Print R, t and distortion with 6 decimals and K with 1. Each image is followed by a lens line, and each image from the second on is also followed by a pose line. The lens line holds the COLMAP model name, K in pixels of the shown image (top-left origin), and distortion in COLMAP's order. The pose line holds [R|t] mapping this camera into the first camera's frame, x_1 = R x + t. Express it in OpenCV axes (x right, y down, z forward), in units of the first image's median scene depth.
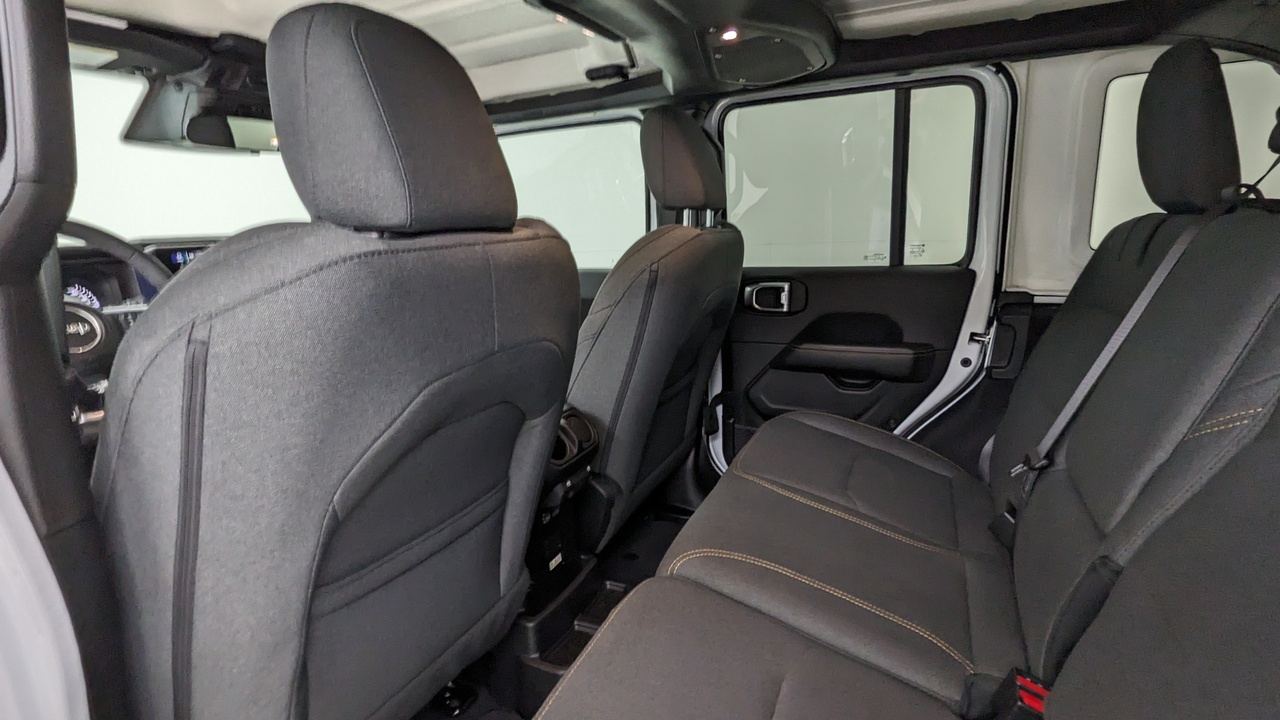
lens RADIAL K [[623.0, 0, 640.5], [0, 623.0, 363.0], [0, 0, 1]] dist [-0.000557, -0.000803]
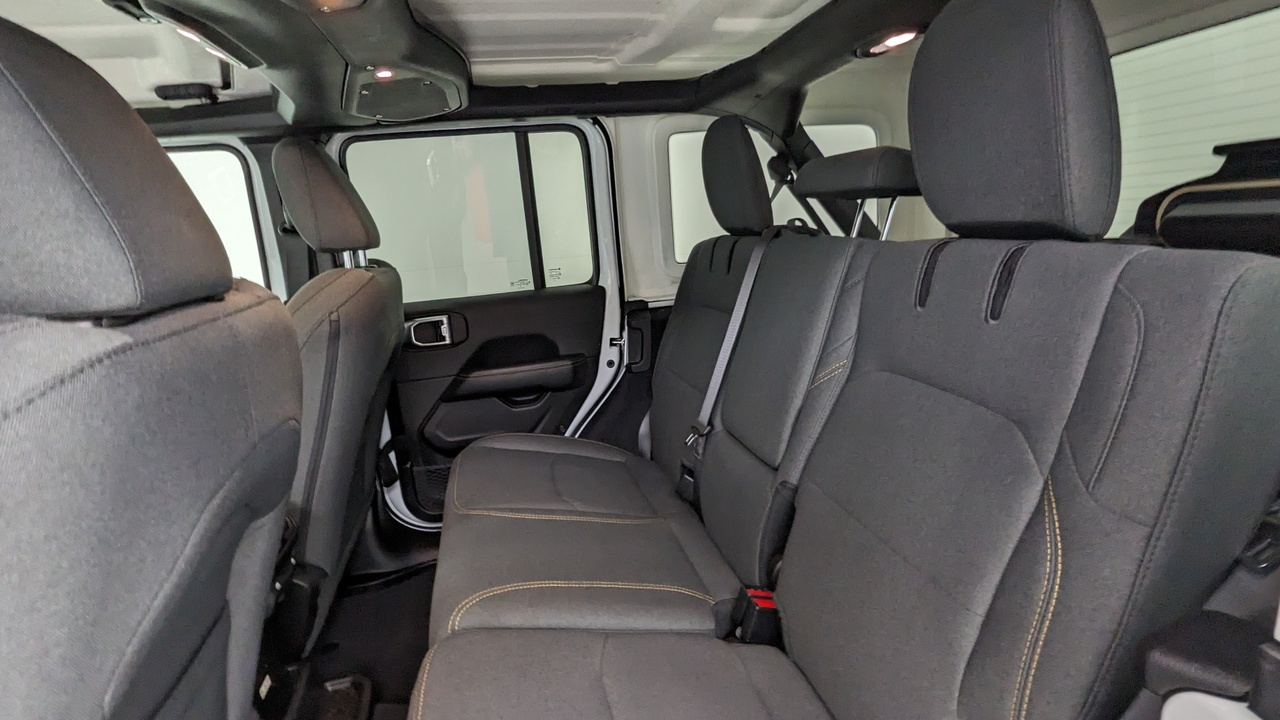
lens RADIAL K [[623.0, 0, 640.5], [0, 623.0, 363.0], [0, 0, 1]] dist [-0.000557, -0.000803]
pose [[0.784645, -0.165491, 0.597448, -0.150741], [0.186657, 0.982057, 0.026884, -0.025087], [-0.591178, 0.090424, 0.801457, 0.017517]]
